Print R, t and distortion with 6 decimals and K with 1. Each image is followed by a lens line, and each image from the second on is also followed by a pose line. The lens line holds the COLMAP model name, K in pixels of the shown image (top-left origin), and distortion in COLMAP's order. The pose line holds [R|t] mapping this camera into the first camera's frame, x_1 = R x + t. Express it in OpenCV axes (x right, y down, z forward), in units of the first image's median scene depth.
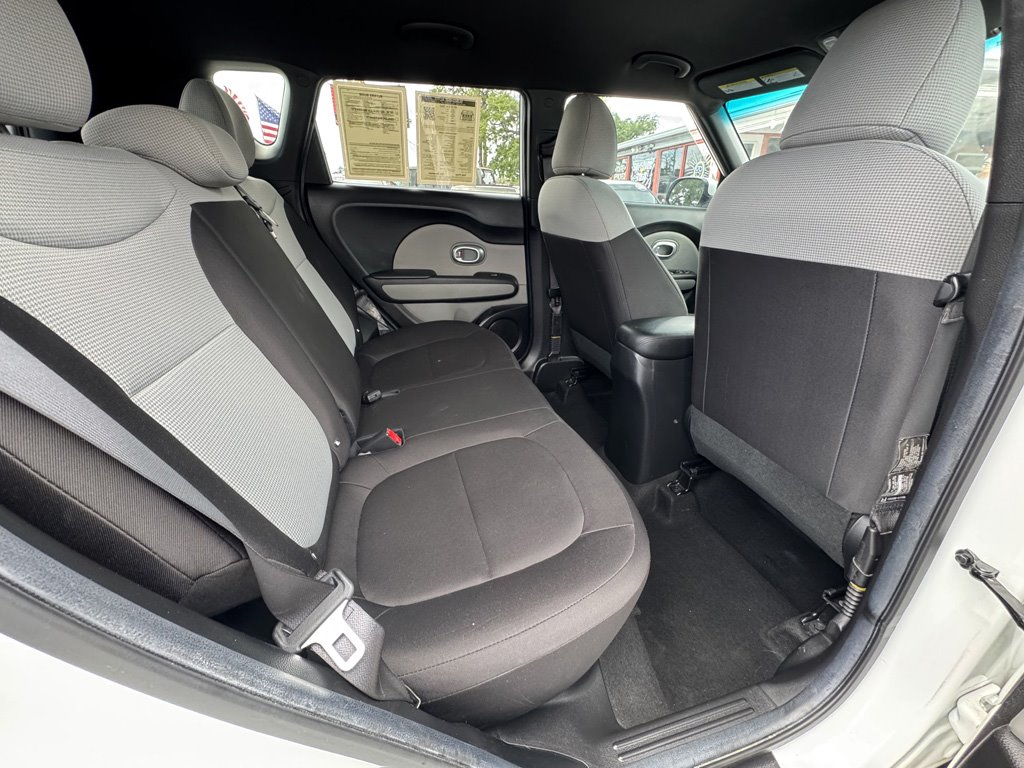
lens RADIAL K [[404.0, 0, 501.1], [0, 404.0, 380.8], [0, 0, 1]] dist [-0.002035, -0.000109]
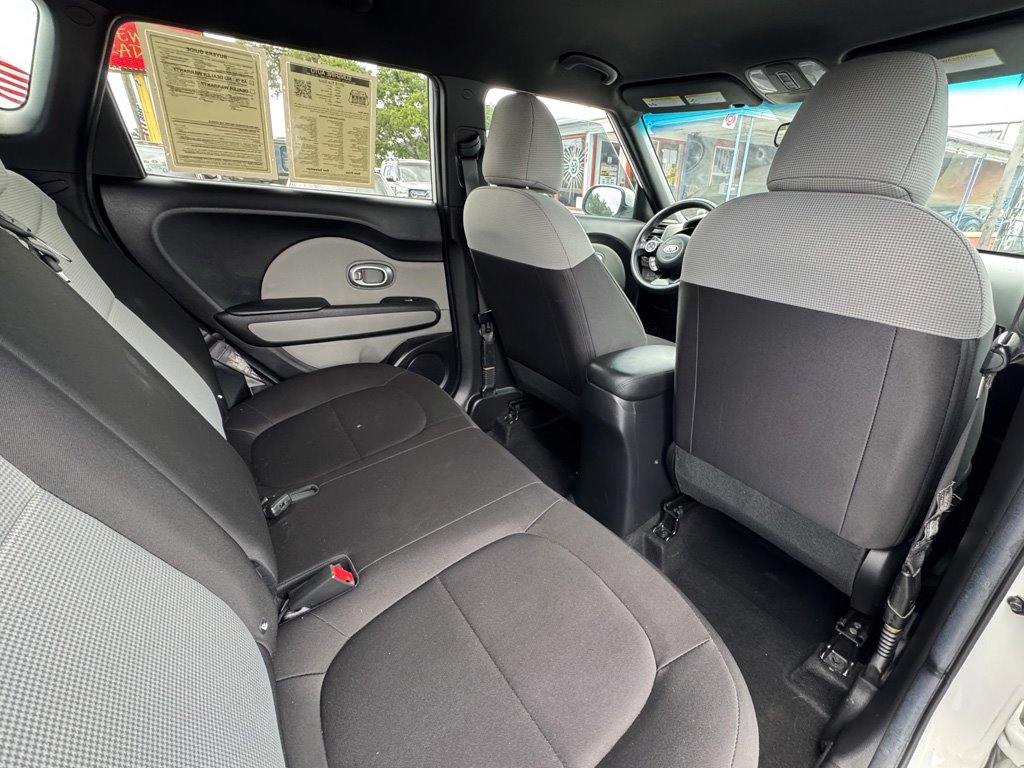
lens RADIAL K [[449.7, 0, 552.6], [0, 449.7, 384.9], [0, 0, 1]] dist [-0.002445, -0.000271]
pose [[0.926458, -0.110836, 0.359708, -0.109389], [0.113871, 0.993413, 0.012813, -0.092249], [-0.358759, 0.029089, 0.932977, 0.101855]]
